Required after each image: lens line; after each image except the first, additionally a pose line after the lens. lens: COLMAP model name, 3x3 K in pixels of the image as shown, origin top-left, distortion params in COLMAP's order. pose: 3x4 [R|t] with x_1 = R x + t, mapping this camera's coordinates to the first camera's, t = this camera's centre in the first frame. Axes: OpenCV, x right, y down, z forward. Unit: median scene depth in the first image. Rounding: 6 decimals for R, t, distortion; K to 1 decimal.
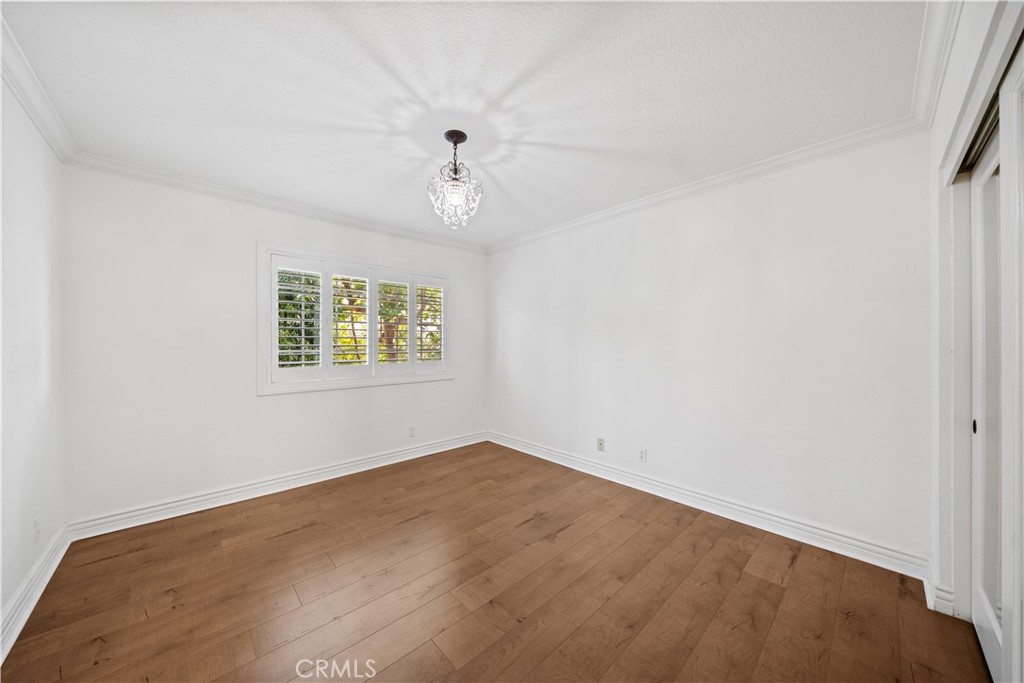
lens RADIAL K [[348.5, 0, 507.1], [0, 348.5, 343.8], [0, 0, 1]] dist [-0.008180, -0.000304]
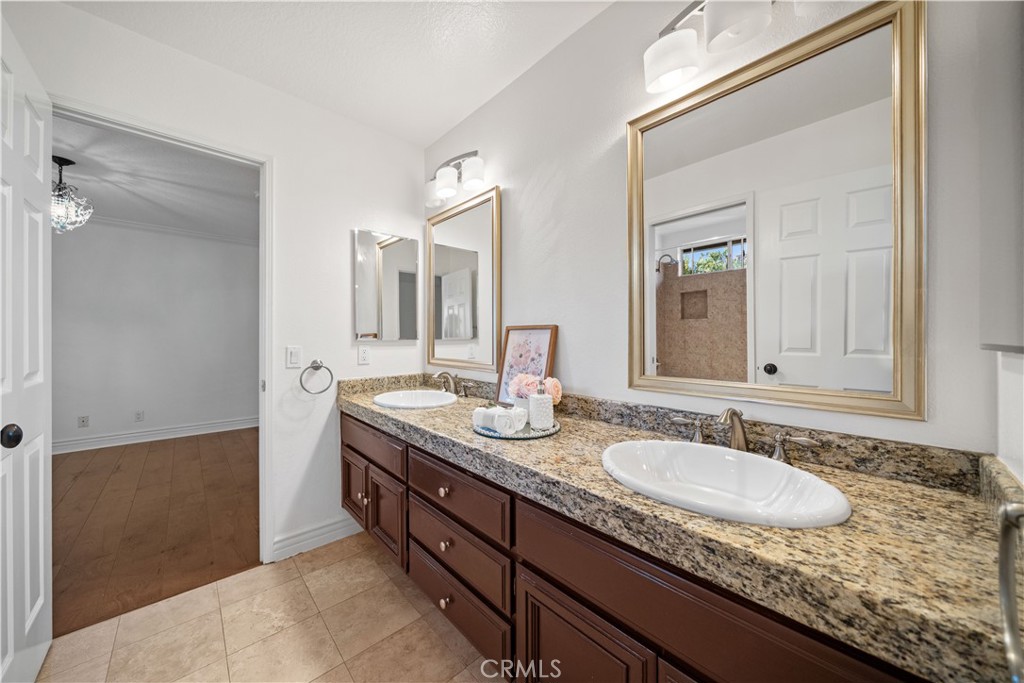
lens RADIAL K [[348.5, 0, 505.6], [0, 348.5, 338.8], [0, 0, 1]] dist [-0.008180, -0.000304]
pose [[0.001410, 0.000380, 0.999999, -1.292363], [-0.008401, 0.999965, -0.000368, 0.020059], [-0.999964, -0.008400, 0.001413, -0.545677]]
